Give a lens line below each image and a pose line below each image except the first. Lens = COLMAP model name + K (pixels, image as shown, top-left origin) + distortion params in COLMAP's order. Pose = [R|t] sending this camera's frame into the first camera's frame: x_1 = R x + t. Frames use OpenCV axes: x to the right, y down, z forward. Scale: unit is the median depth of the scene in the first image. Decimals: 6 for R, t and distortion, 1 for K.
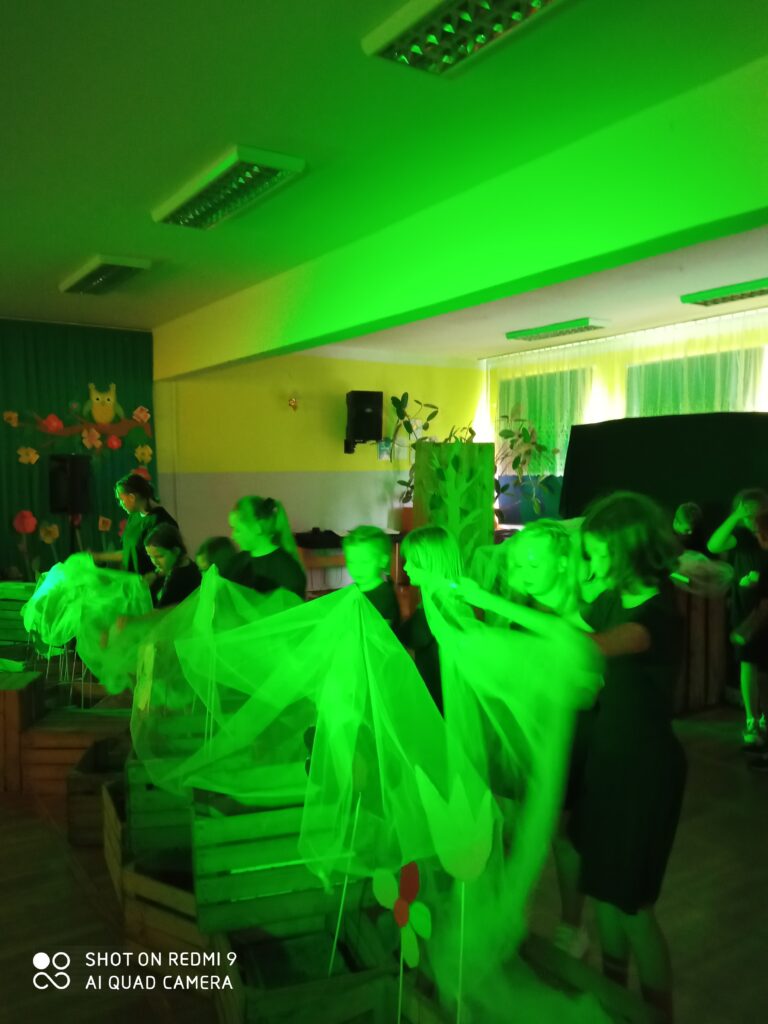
lens RADIAL K [[842.5, 0, 392.2], [0, 842.5, 509.7], [0, 0, 1]] dist [0.110287, -0.169112]
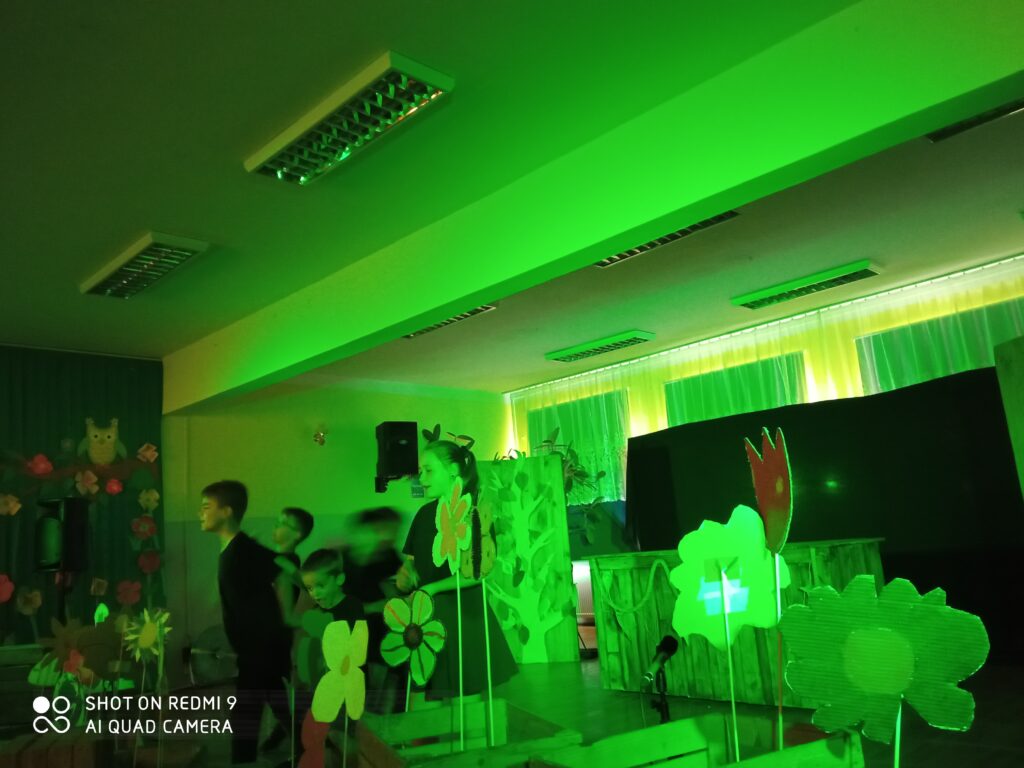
lens RADIAL K [[842.5, 0, 521.8], [0, 842.5, 376.0], [0, 0, 1]] dist [0.110287, -0.169112]
pose [[0.977530, -0.035279, 0.207824, -0.108455], [0.086409, 0.966321, -0.242401, 0.056395], [-0.192273, 0.254912, 0.947656, 0.097791]]
